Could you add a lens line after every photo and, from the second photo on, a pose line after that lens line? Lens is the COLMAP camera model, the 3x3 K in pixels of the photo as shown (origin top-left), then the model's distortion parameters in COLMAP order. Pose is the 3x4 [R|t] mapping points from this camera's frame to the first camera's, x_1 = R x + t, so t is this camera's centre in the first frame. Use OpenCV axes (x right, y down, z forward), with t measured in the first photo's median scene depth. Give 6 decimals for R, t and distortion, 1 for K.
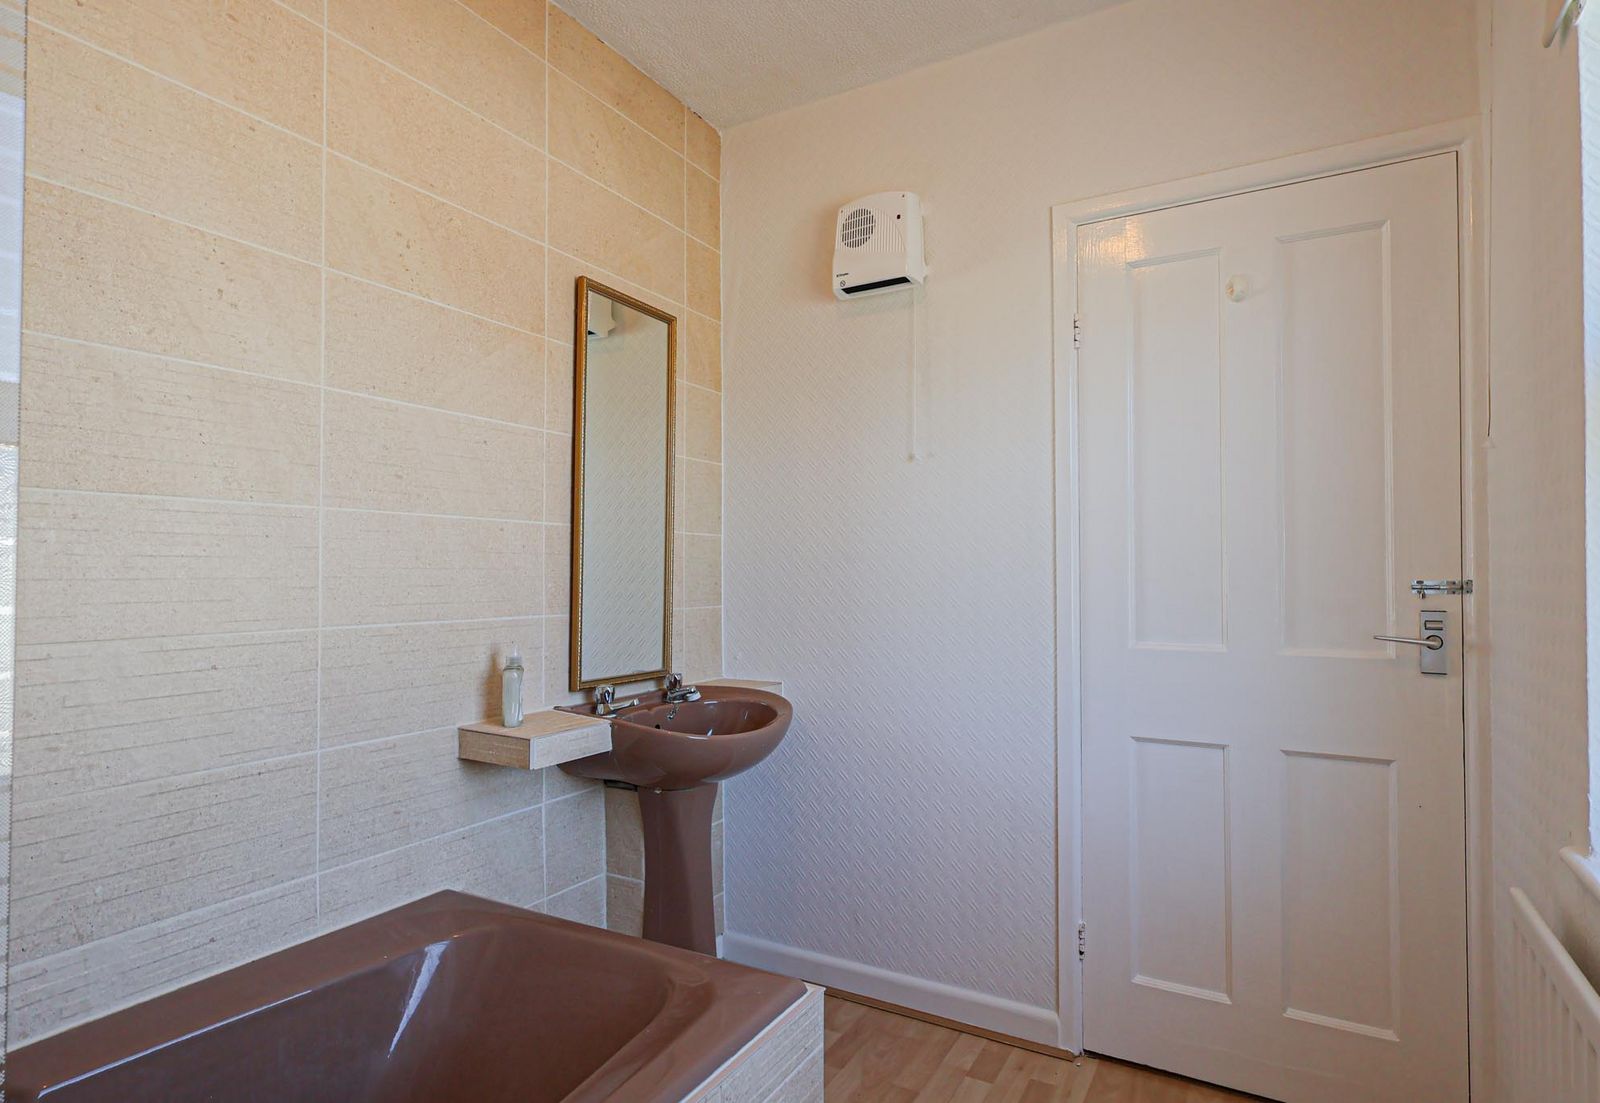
lens RADIAL K [[825.3, 0, 803.6], [0, 825.3, 560.0], [0, 0, 1]] dist [0.000946, 0.000556]
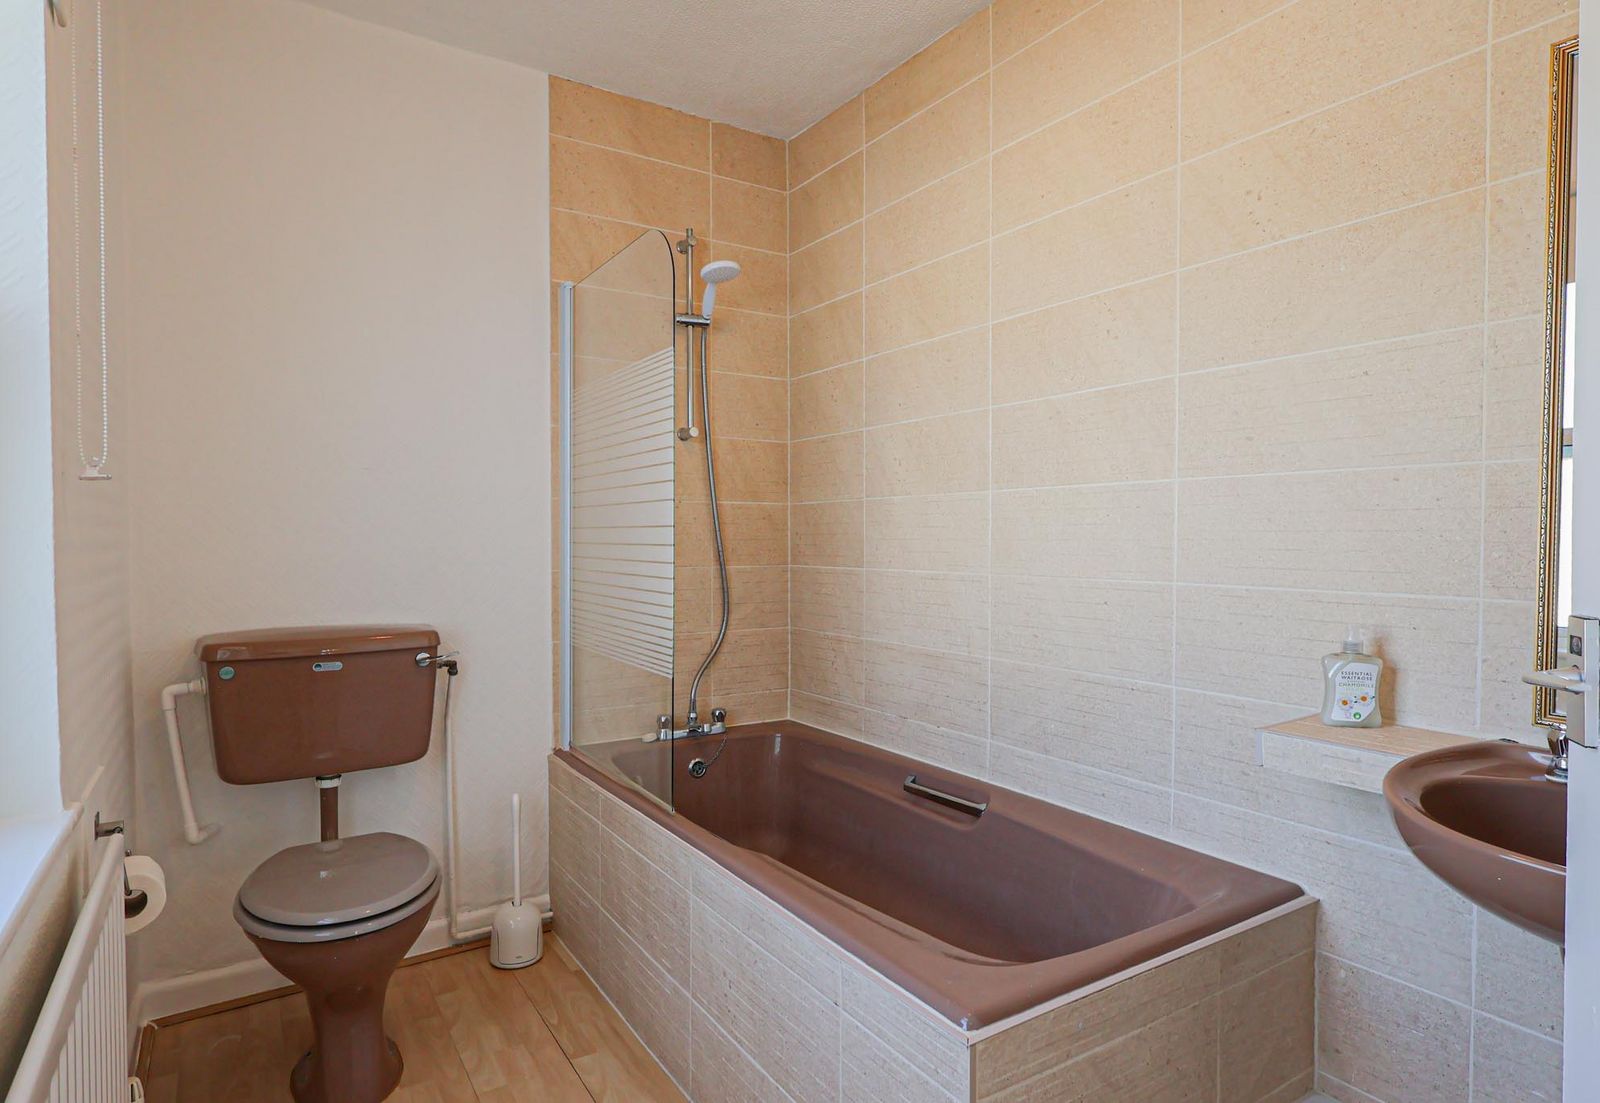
lens RADIAL K [[892.9, 0, 810.2], [0, 892.9, 549.9], [0, 0, 1]] dist [0.003386, 0.001867]
pose [[-0.437257, 0.018553, -0.899145, 0.772377], [0.016585, 0.999784, 0.012564, 0.011226], [0.899183, -0.009418, -0.437471, 1.080977]]
